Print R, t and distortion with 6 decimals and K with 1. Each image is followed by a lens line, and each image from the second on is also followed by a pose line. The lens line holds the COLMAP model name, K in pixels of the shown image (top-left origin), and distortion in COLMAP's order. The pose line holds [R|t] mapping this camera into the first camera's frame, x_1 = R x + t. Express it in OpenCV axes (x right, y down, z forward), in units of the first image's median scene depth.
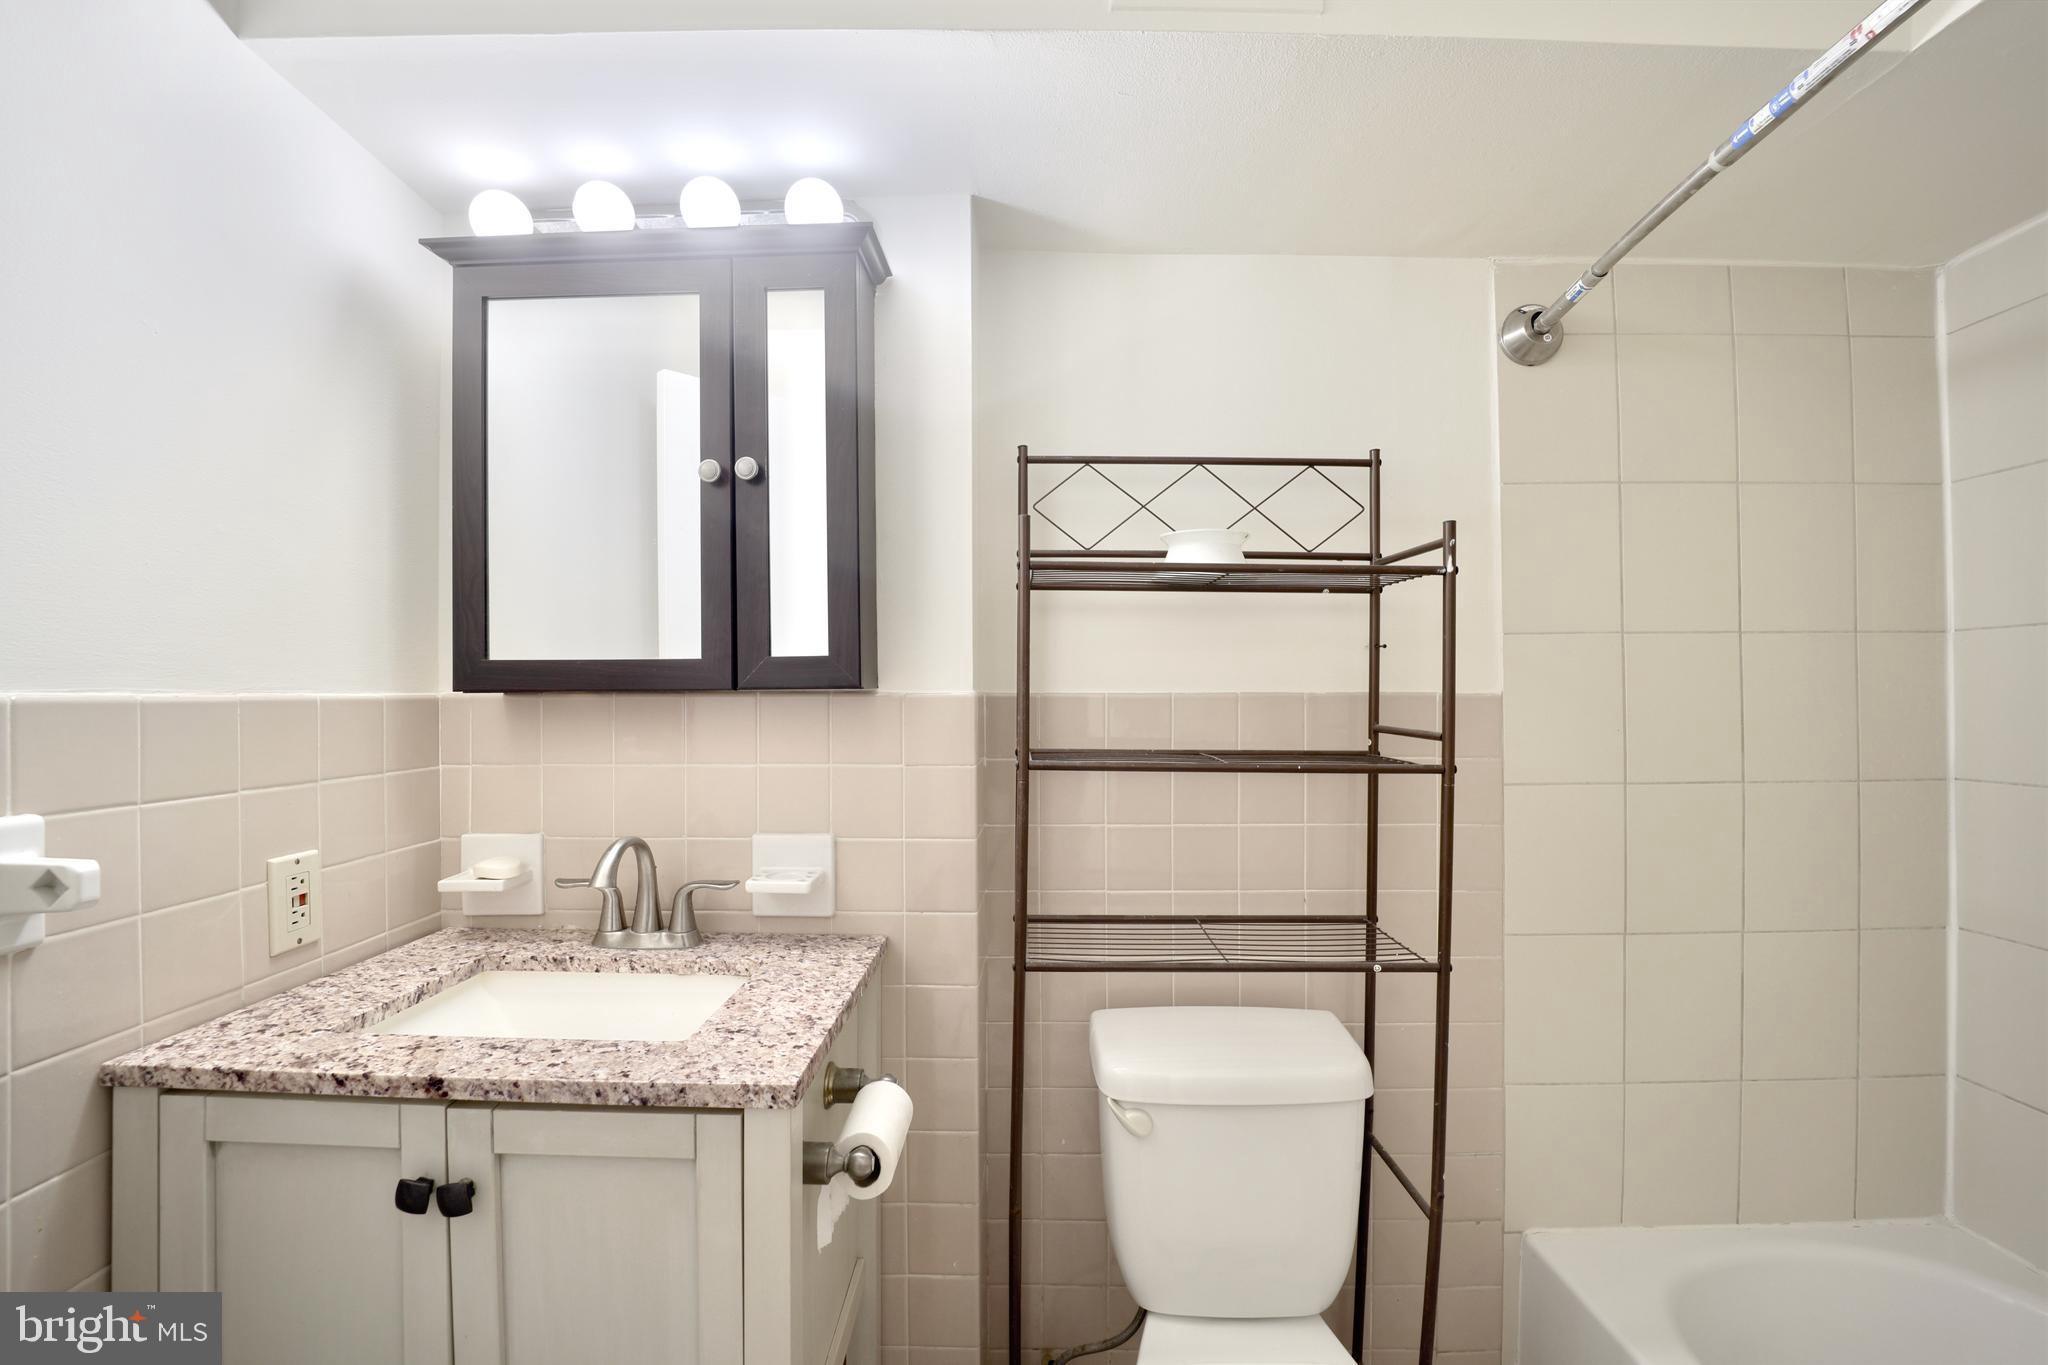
lens RADIAL K [[831.1, 0, 1022.8], [0, 831.1, 687.0], [0, 0, 1]] dist [-0.020506, 0.000234]
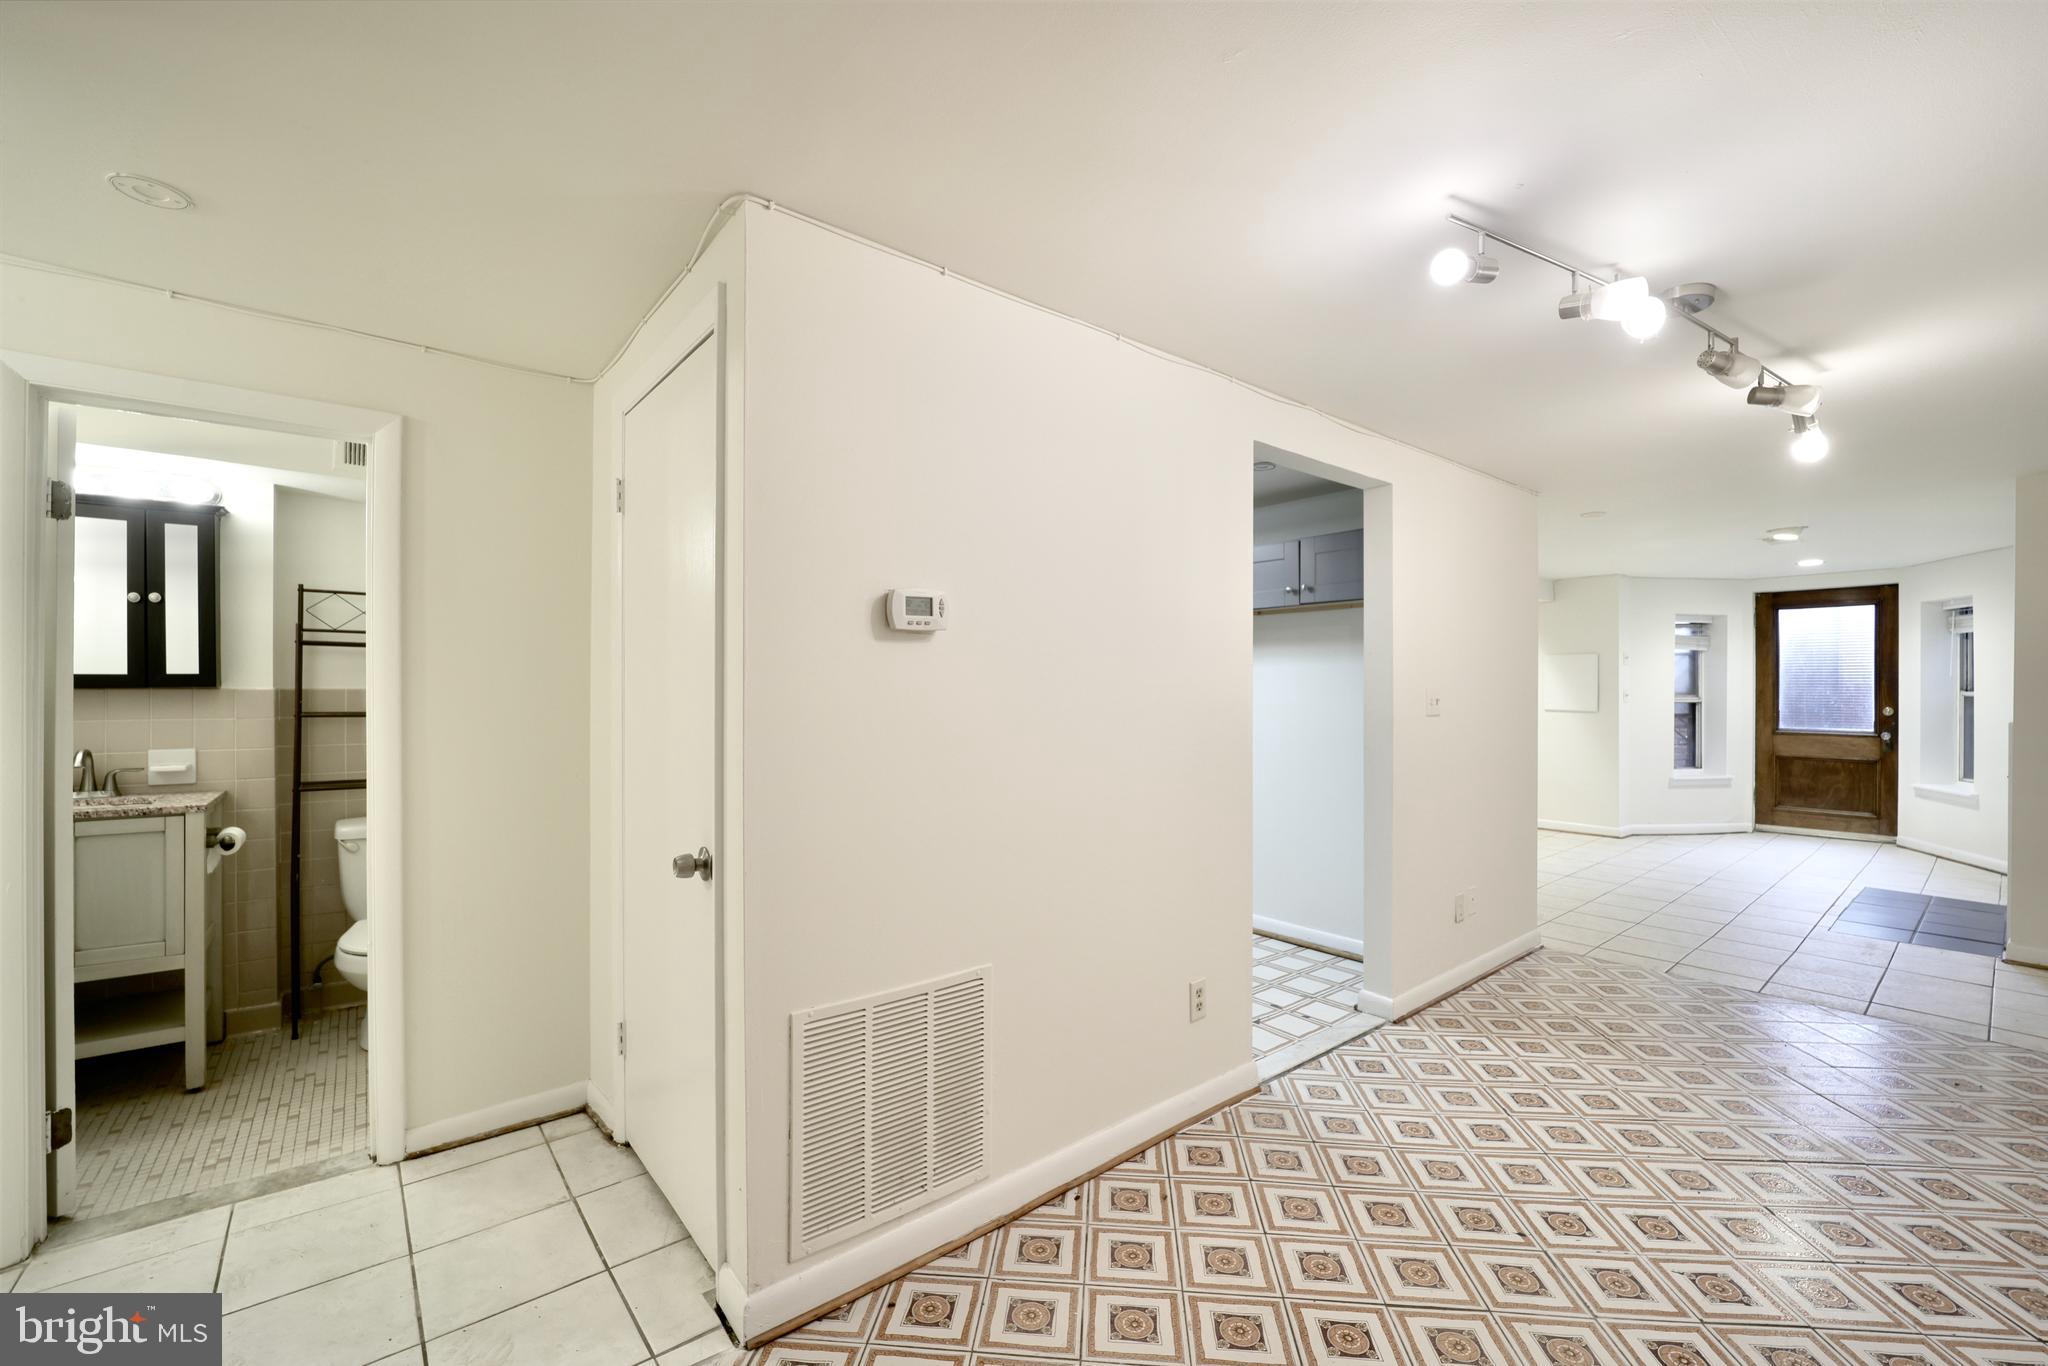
lens RADIAL K [[831.1, 0, 1022.8], [0, 831.1, 687.5], [0, 0, 1]] dist [-0.020506, 0.000234]
pose [[0.768236, 0.003317, 0.640158, 0.102975], [-0.009948, 0.999928, 0.006757, -0.036292], [-0.640089, -0.011559, 0.768214, -2.411156]]
